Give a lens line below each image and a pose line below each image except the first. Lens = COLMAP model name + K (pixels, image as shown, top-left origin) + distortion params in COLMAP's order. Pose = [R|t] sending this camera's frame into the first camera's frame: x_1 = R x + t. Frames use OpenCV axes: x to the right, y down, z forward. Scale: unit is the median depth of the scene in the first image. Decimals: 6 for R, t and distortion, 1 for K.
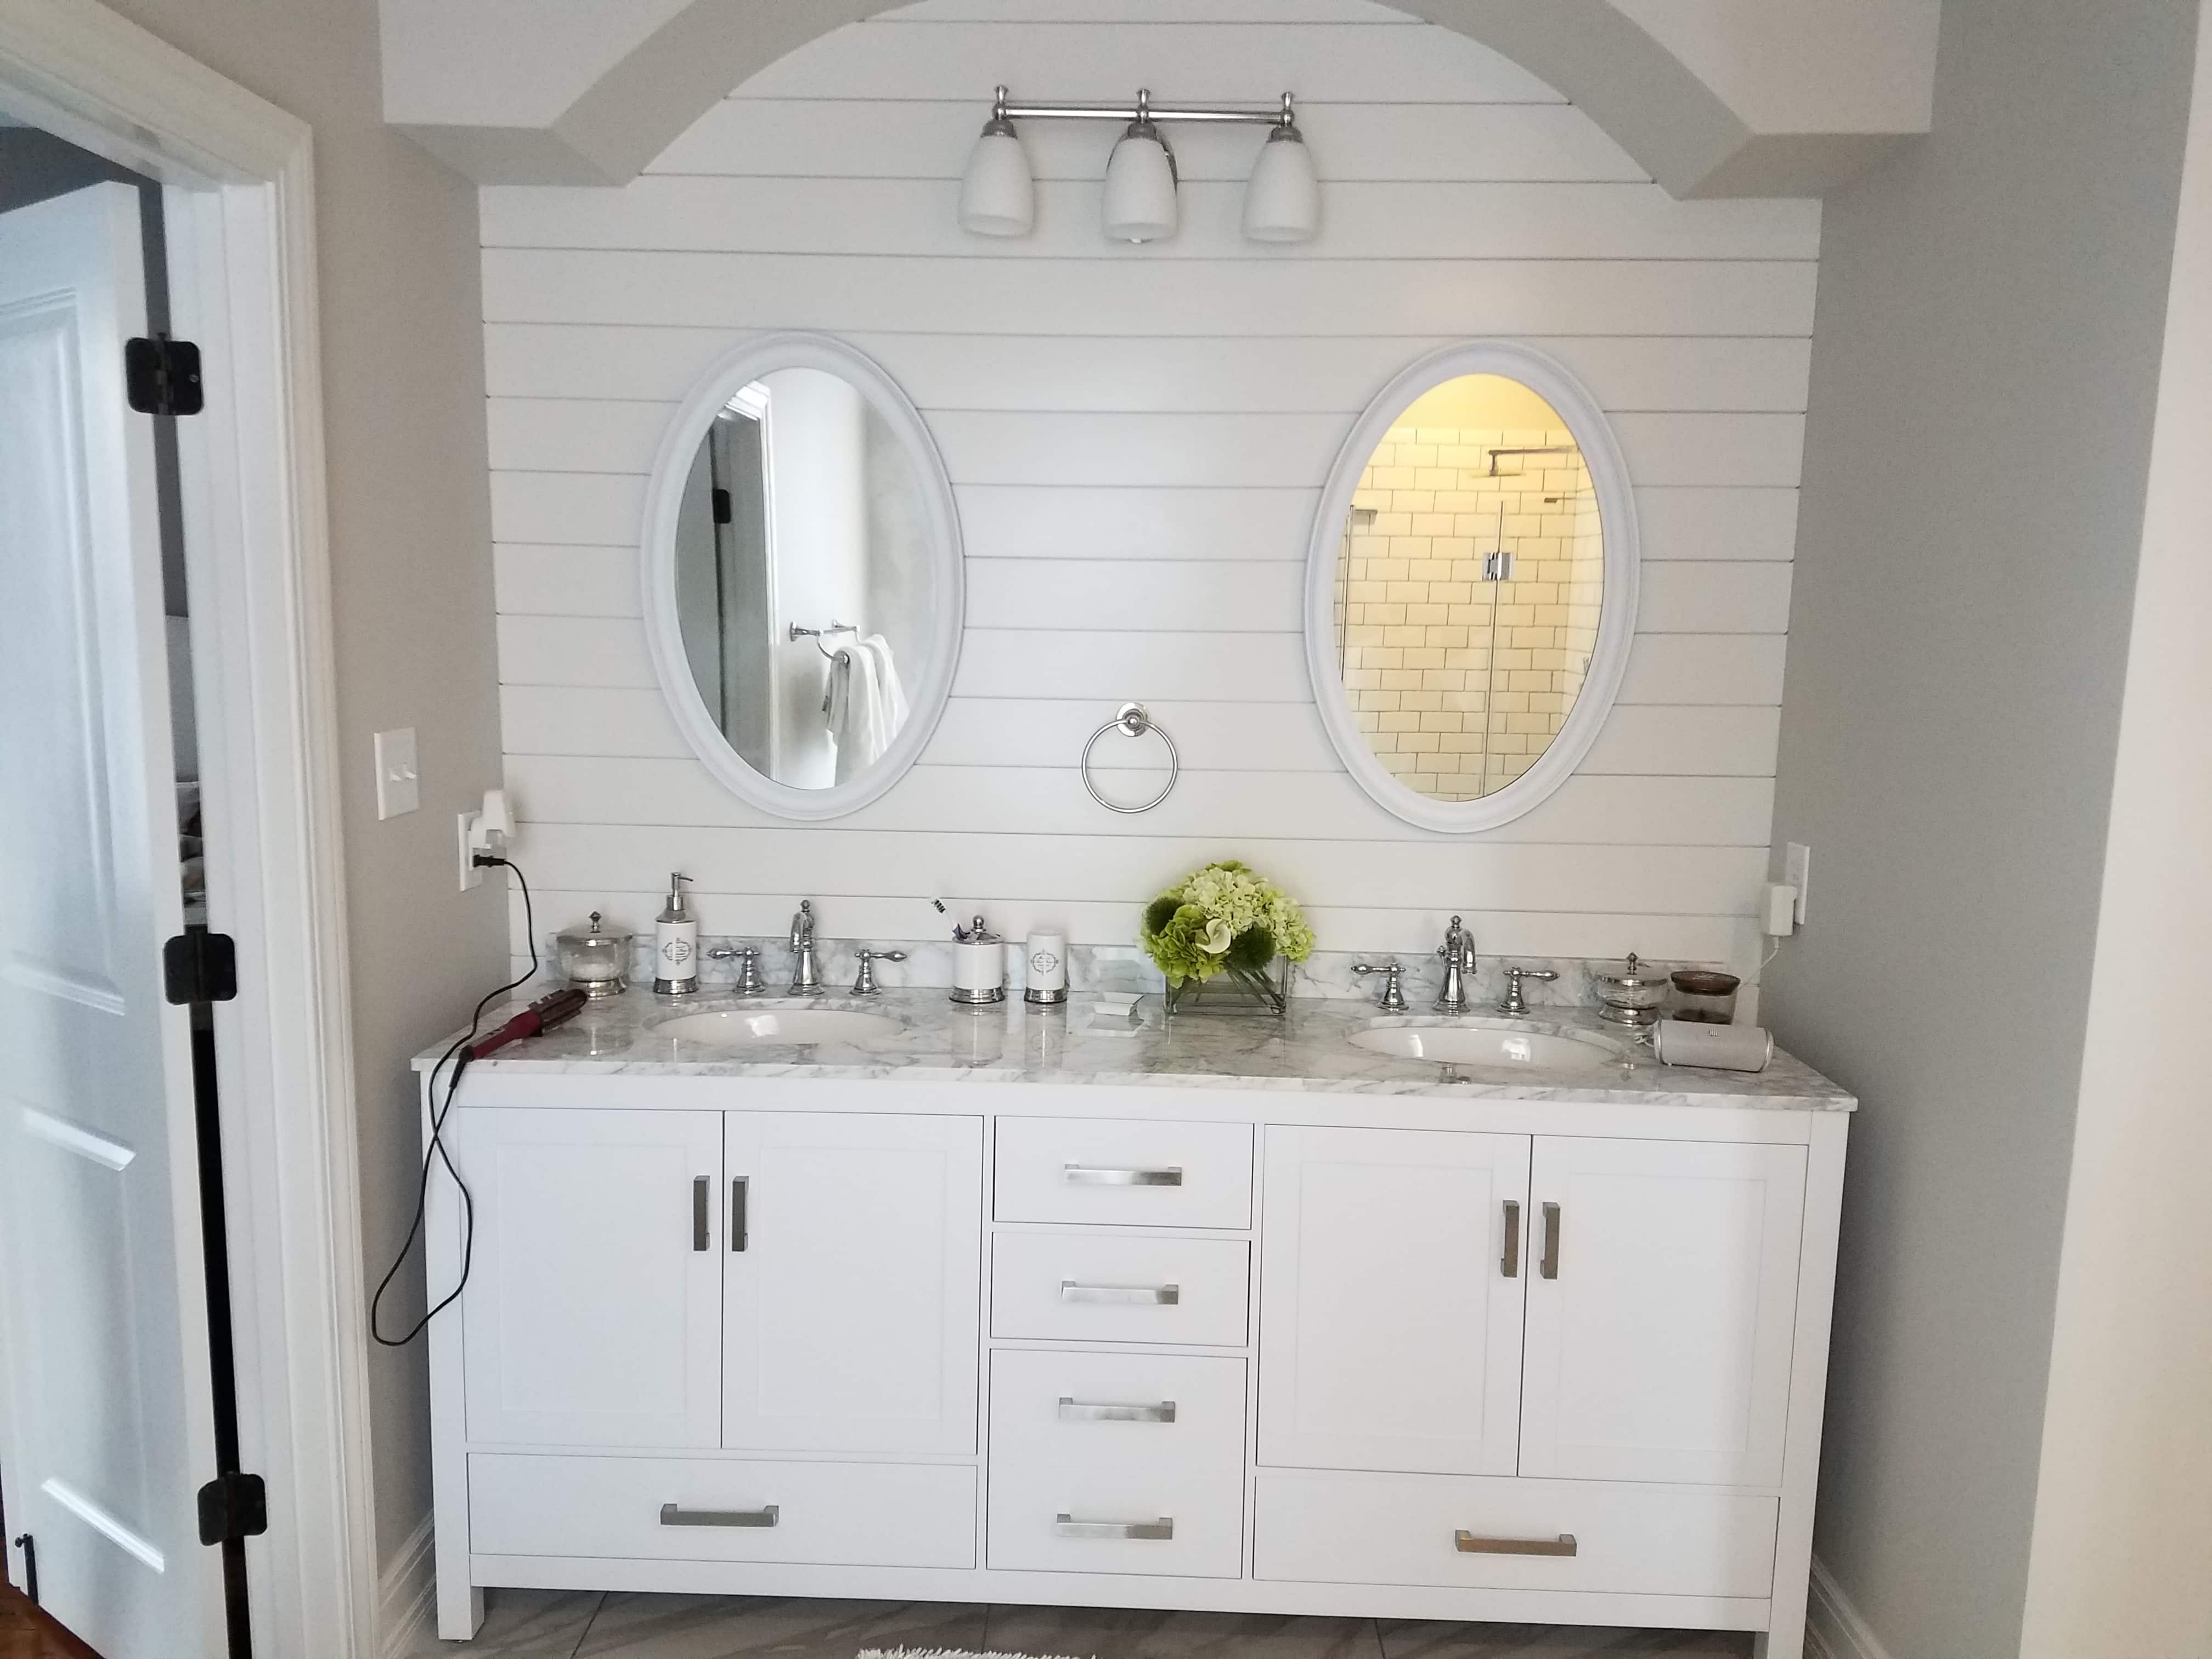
lens RADIAL K [[1720.4, 0, 1096.4], [0, 1720.4, 877.4], [0, 0, 1]] dist [0.228687, -0.372804]
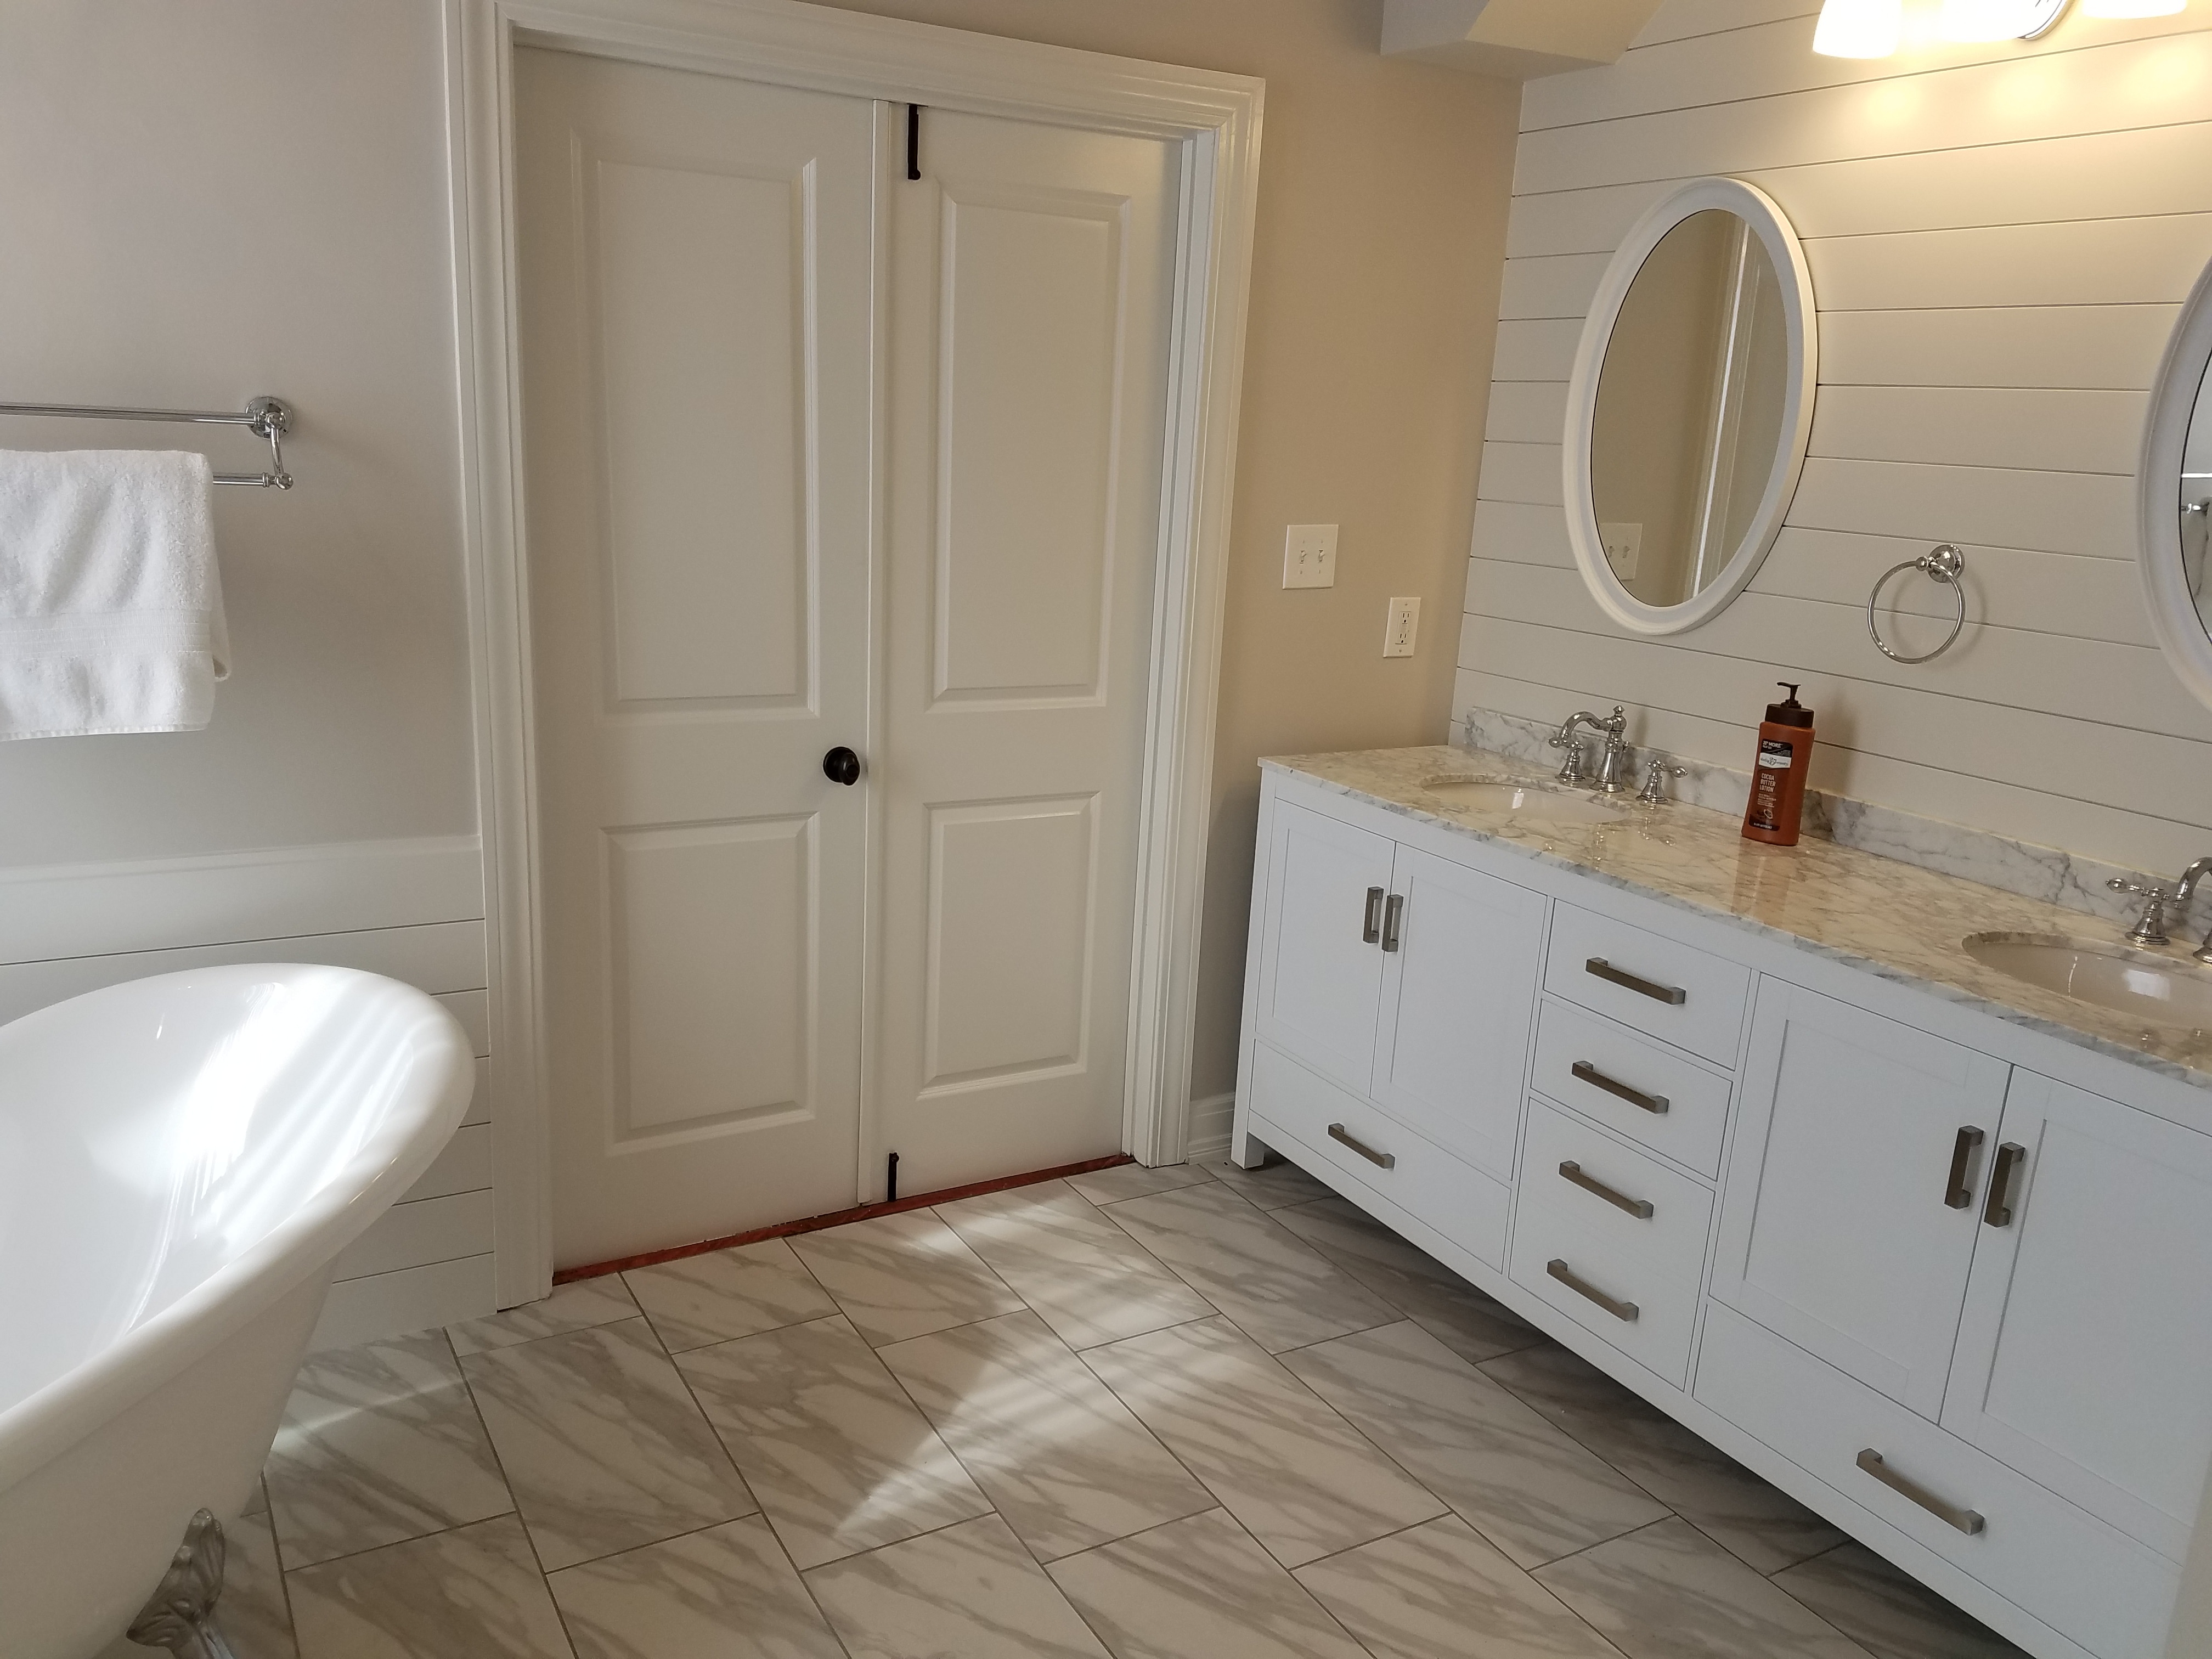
lens RADIAL K [[1720.4, 0, 1096.4], [0, 1720.4, 877.4], [0, 0, 1]] dist [0.228687, -0.372804]
pose [[0.524240, 0.232982, -0.819080, 0.687701], [-0.171764, 0.971007, 0.166262, -0.010905], [0.834068, 0.053527, 0.549059, 0.125099]]
